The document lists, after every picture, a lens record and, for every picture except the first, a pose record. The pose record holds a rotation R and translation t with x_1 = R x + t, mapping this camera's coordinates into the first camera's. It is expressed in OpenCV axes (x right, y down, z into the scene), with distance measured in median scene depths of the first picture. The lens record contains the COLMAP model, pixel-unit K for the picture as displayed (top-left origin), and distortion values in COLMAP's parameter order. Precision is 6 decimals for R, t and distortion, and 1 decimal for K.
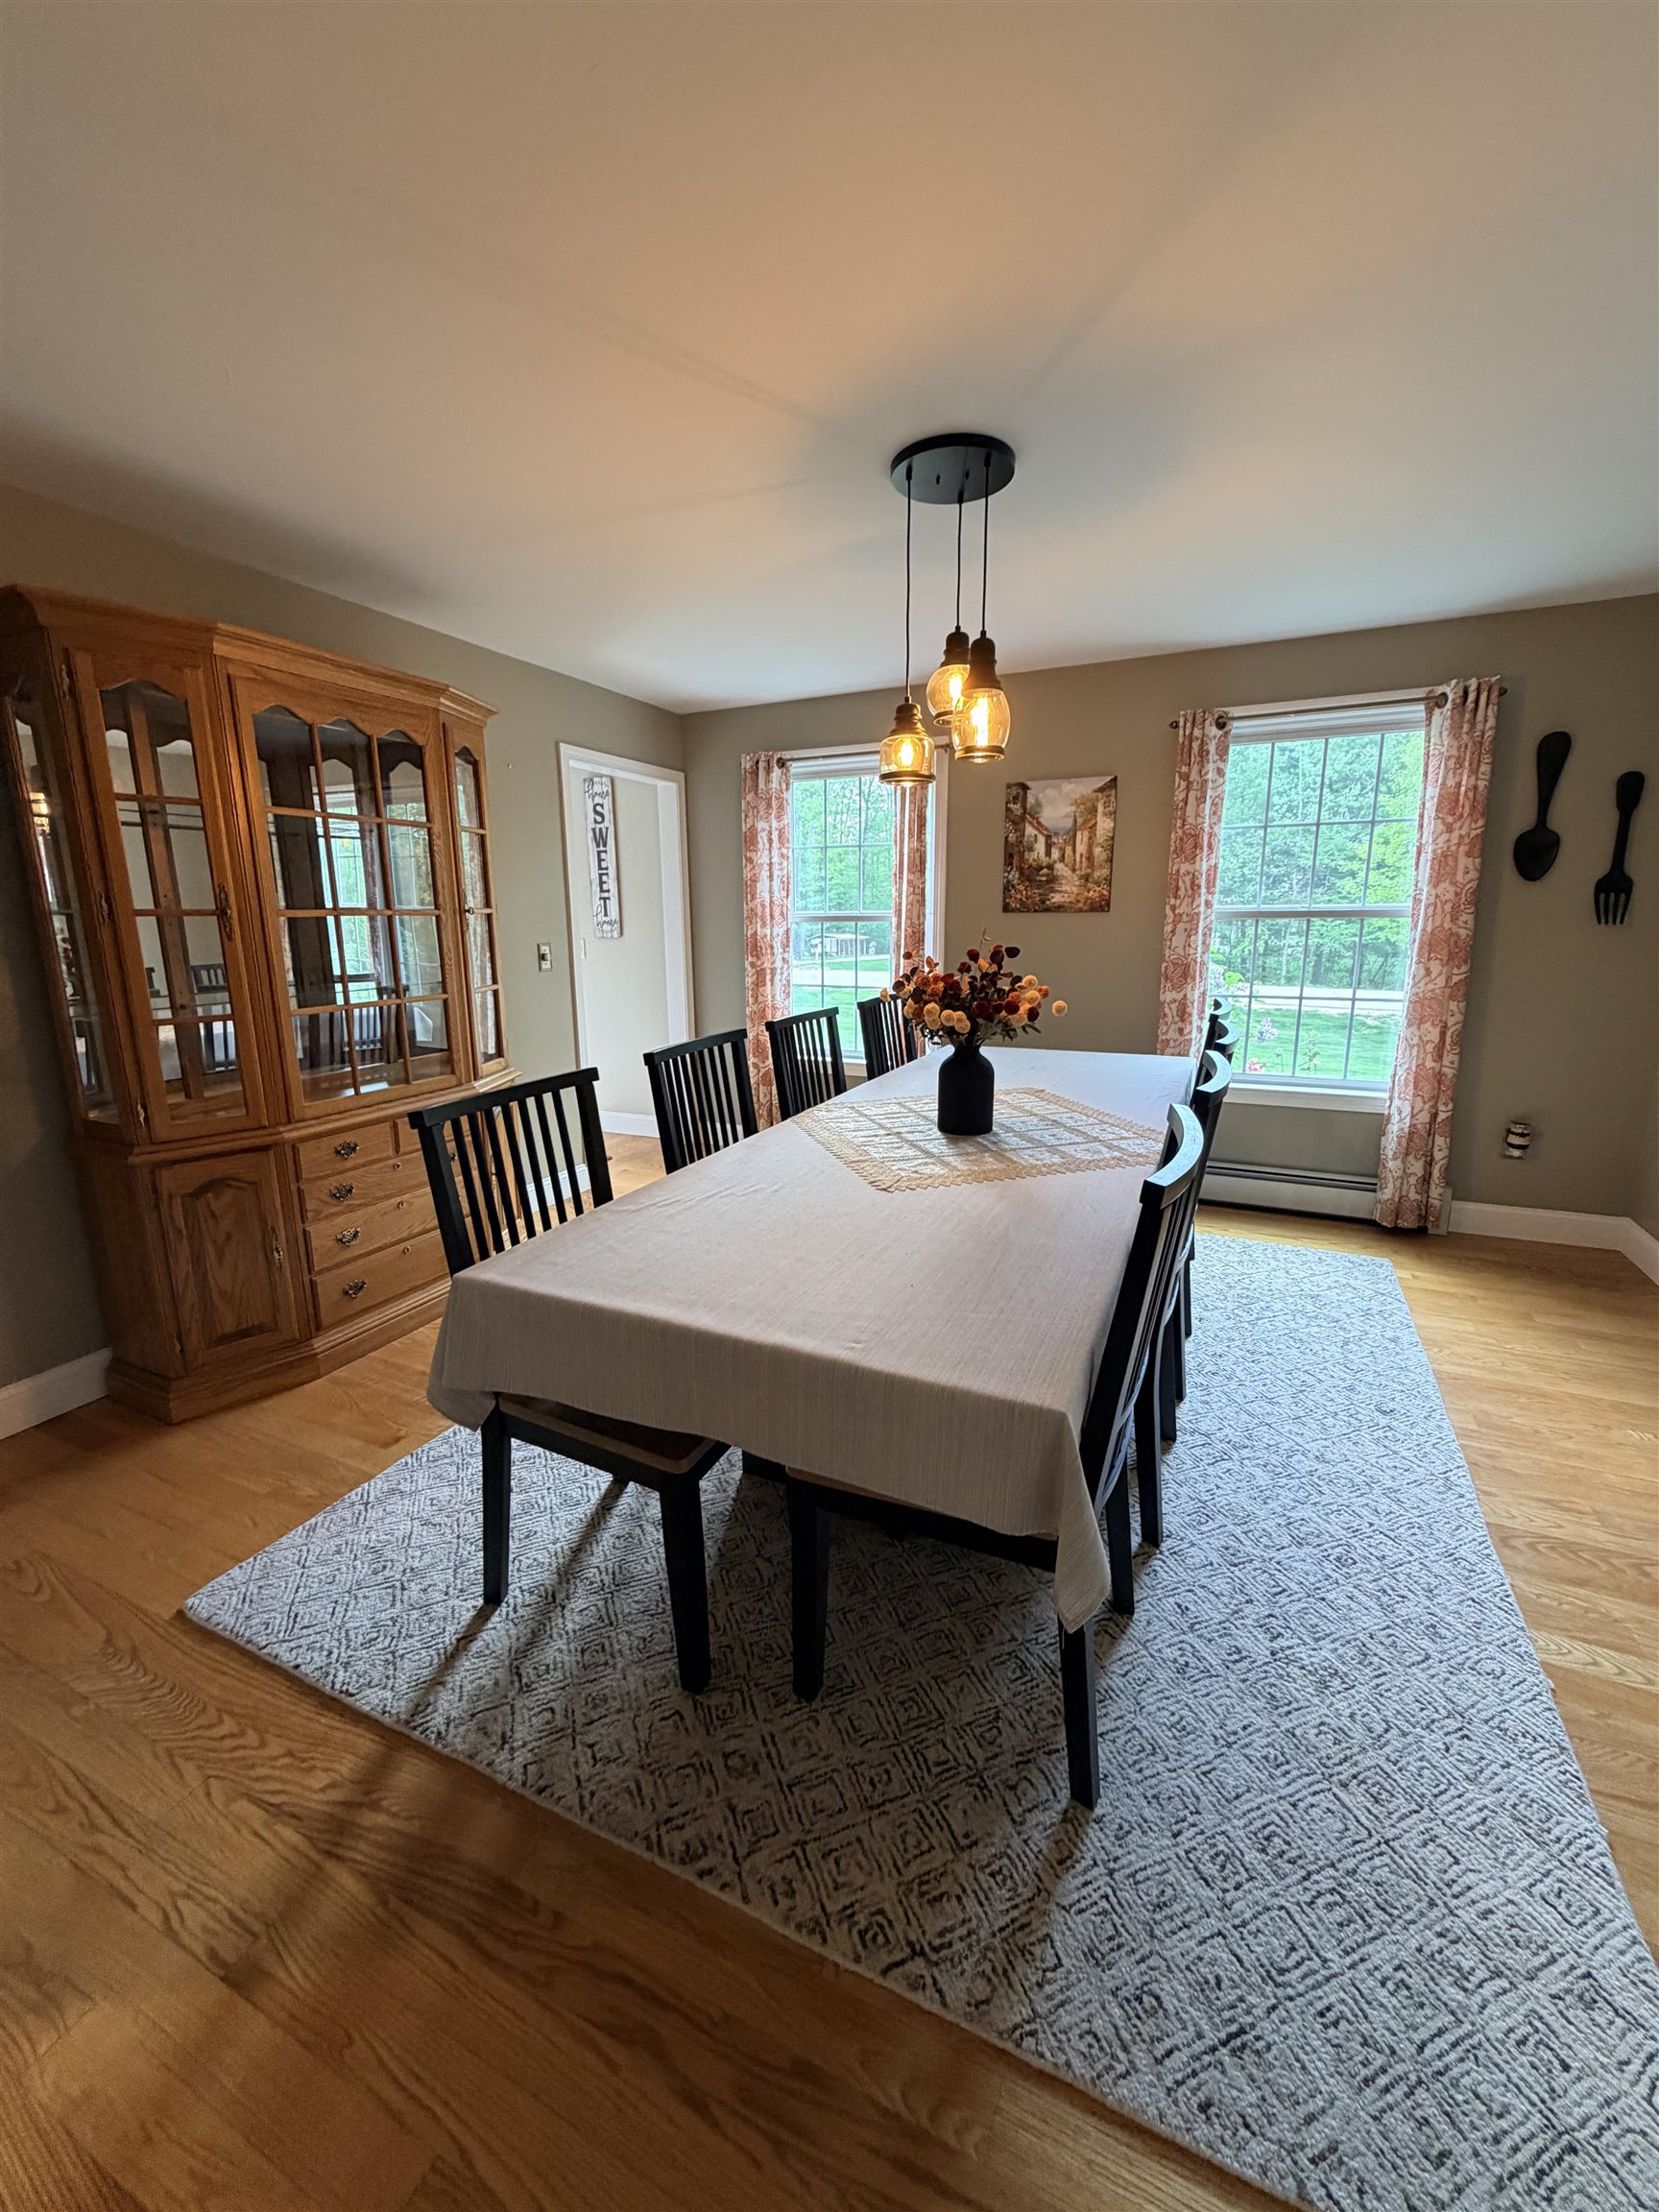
lens RADIAL K [[882.3, 0, 831.0], [0, 882.3, 1100.9], [0, 0, 1]] dist [0.000403, 0.000347]
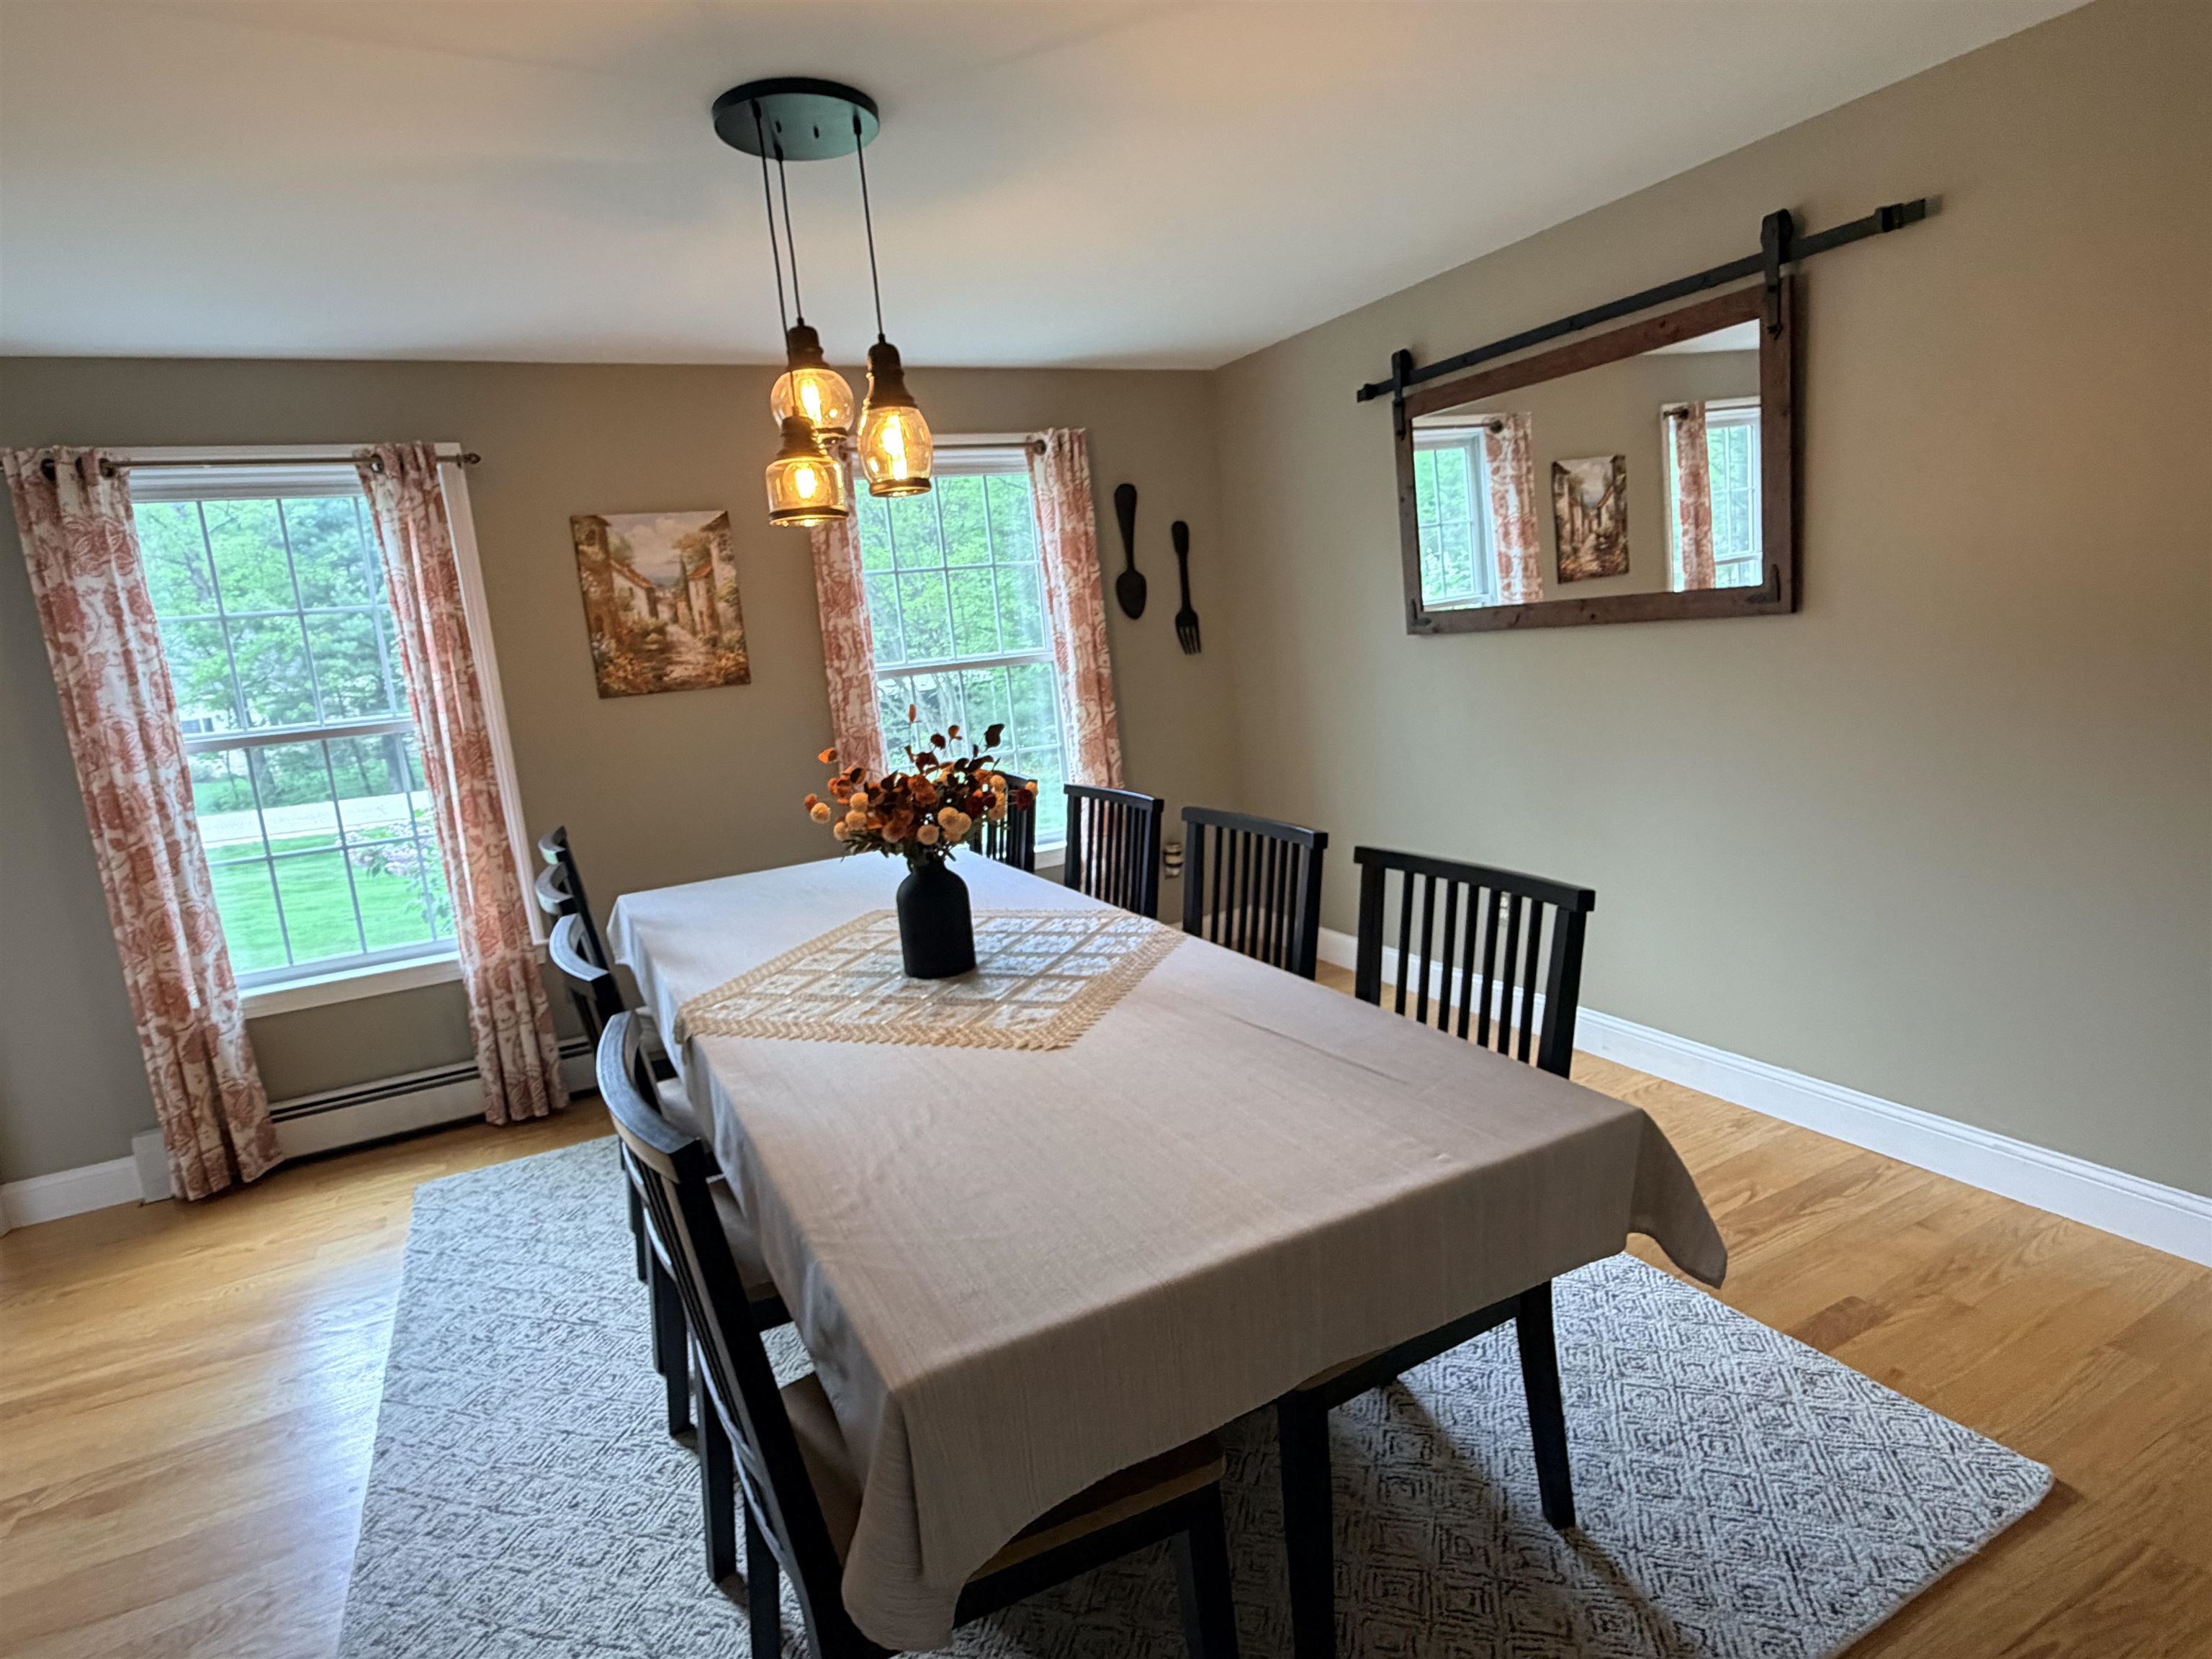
lens RADIAL K [[1185.1, 0, 1099.9], [0, 1185.1, 833.0], [0, 0, 1]] dist [0.002726, -0.001308]
pose [[0.612975, -0.183023, 0.768612, -0.392200], [0.245826, 0.968696, 0.034619, -0.061720], [-0.750887, 0.167724, 0.638778, 0.169035]]
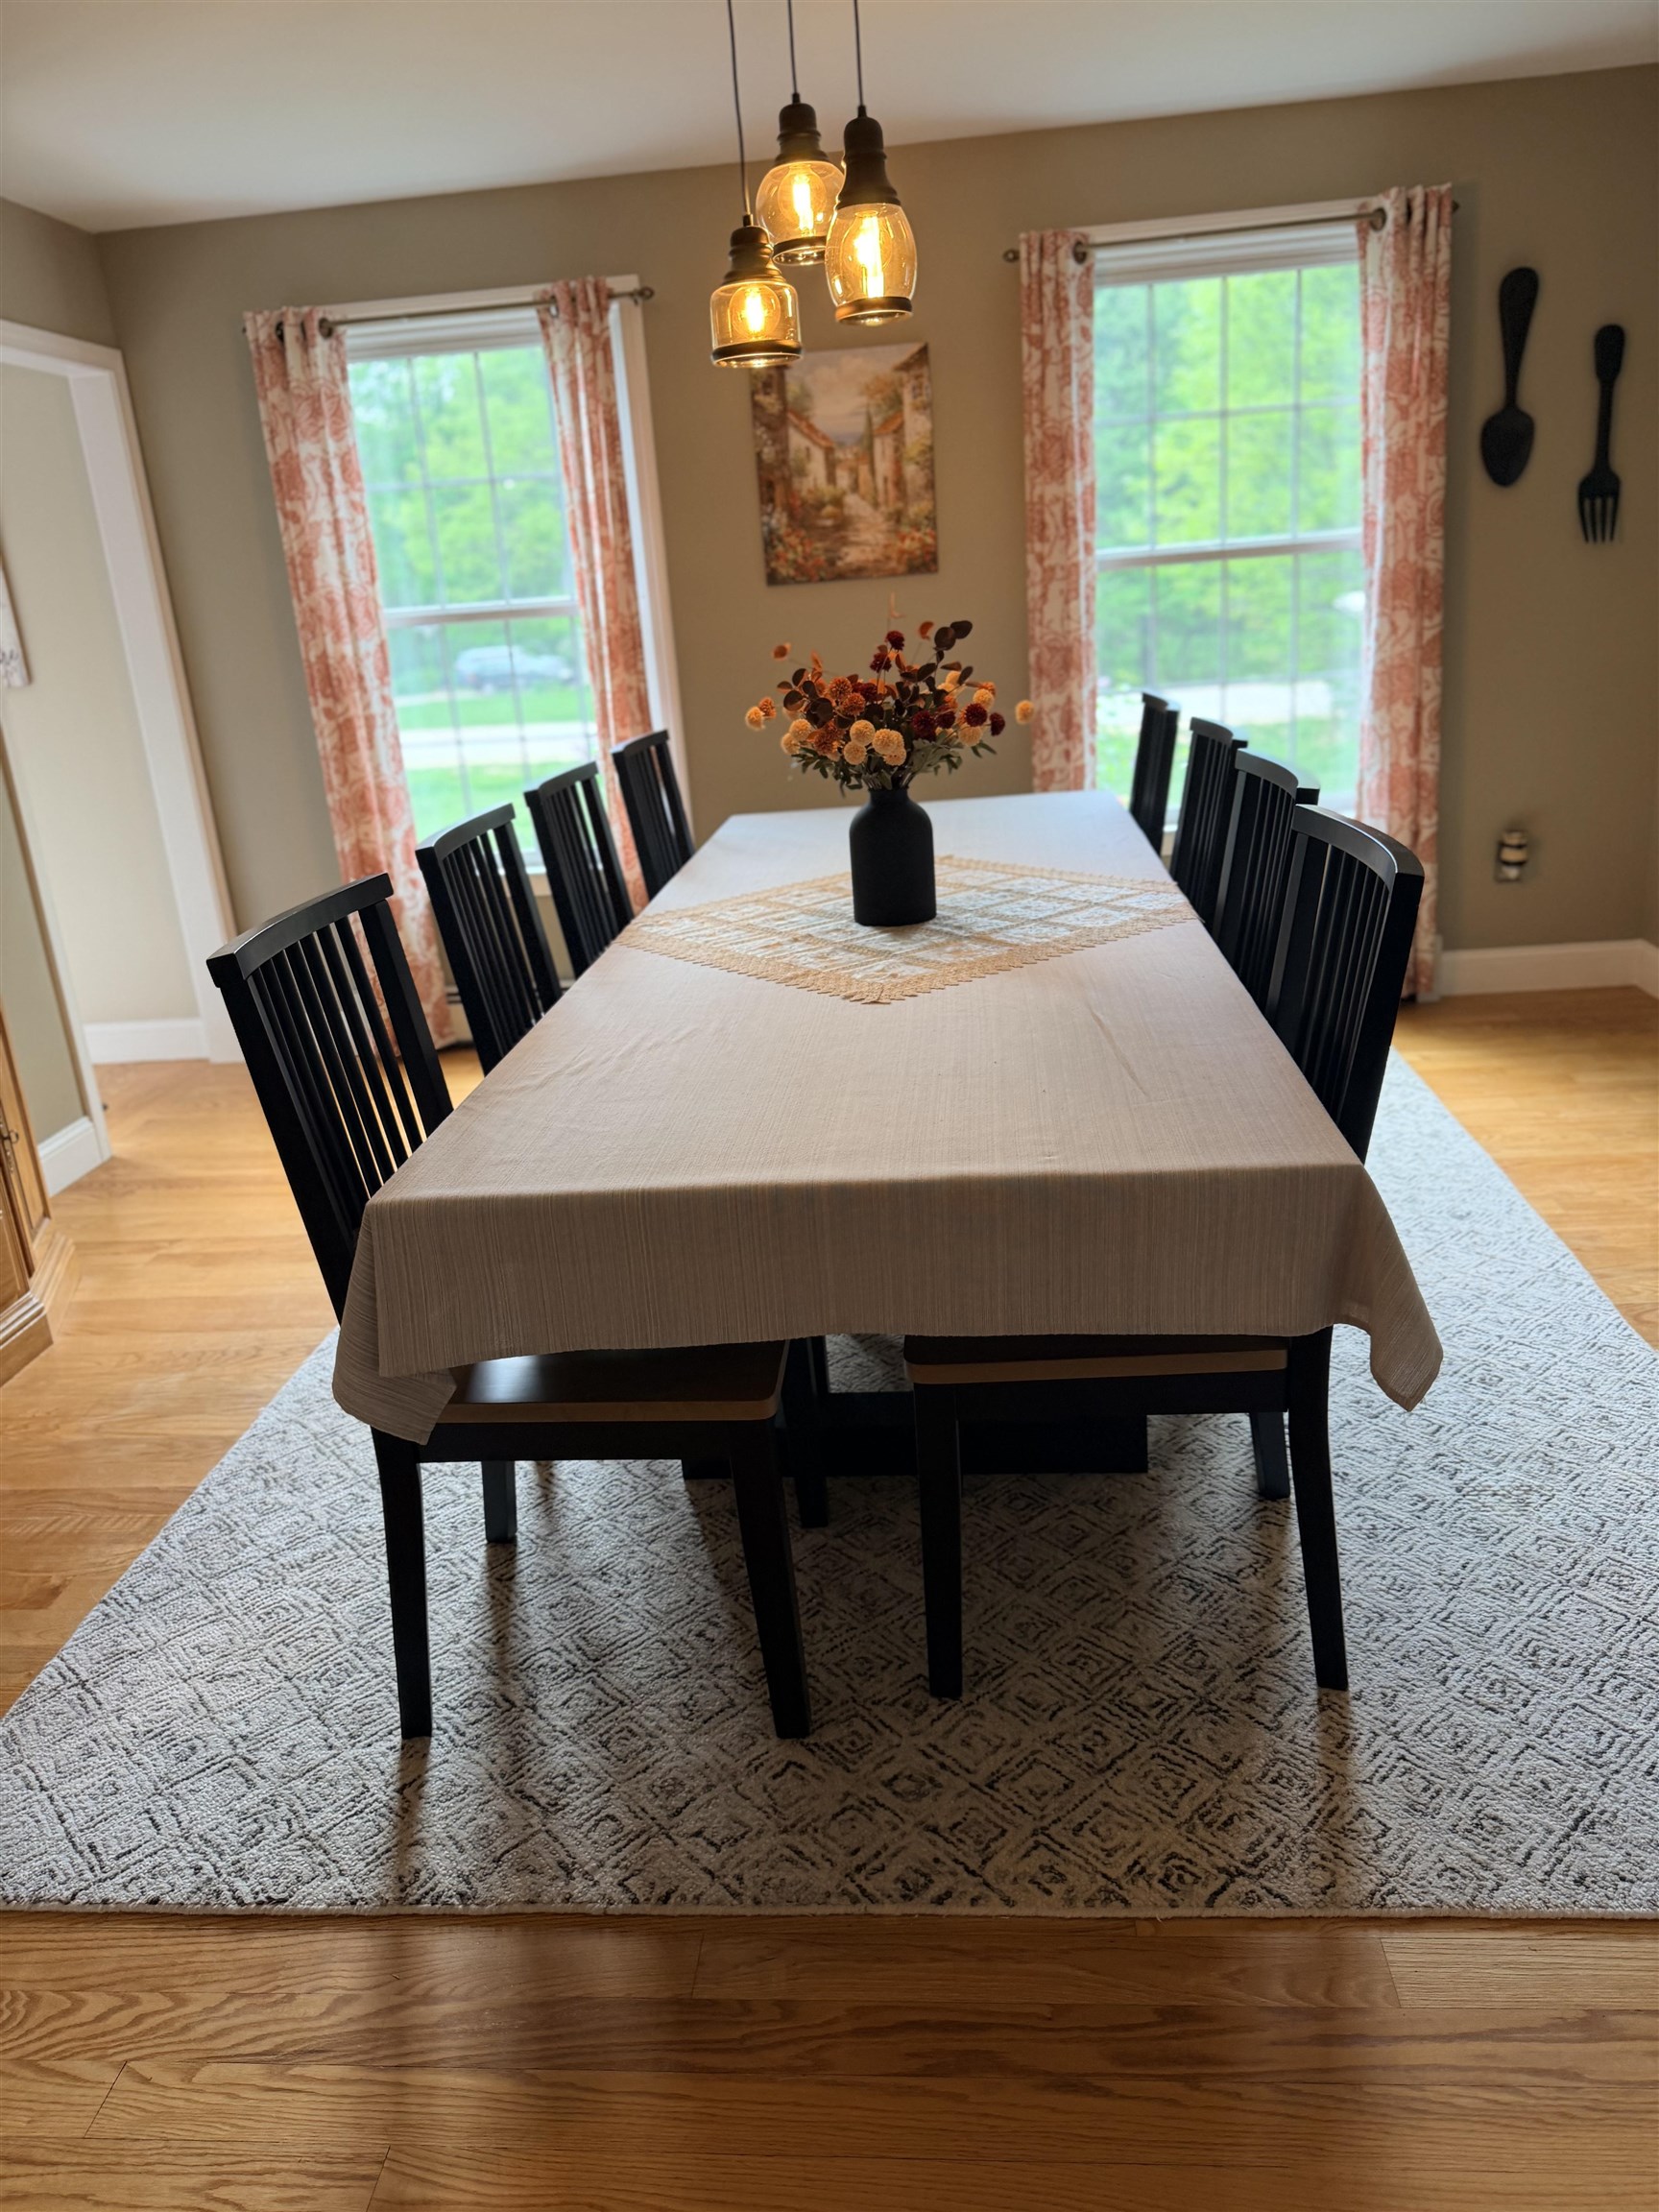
lens RADIAL K [[1573.7, 0, 829.8], [0, 1573.7, 1119.8], [0, 0, 1]] dist [0.023703, -0.035316]
pose [[0.935537, -0.170044, 0.309606, -0.208674], [0.137180, 0.982607, 0.125157, 0.020410], [-0.325504, -0.074617, 0.942592, -0.067900]]
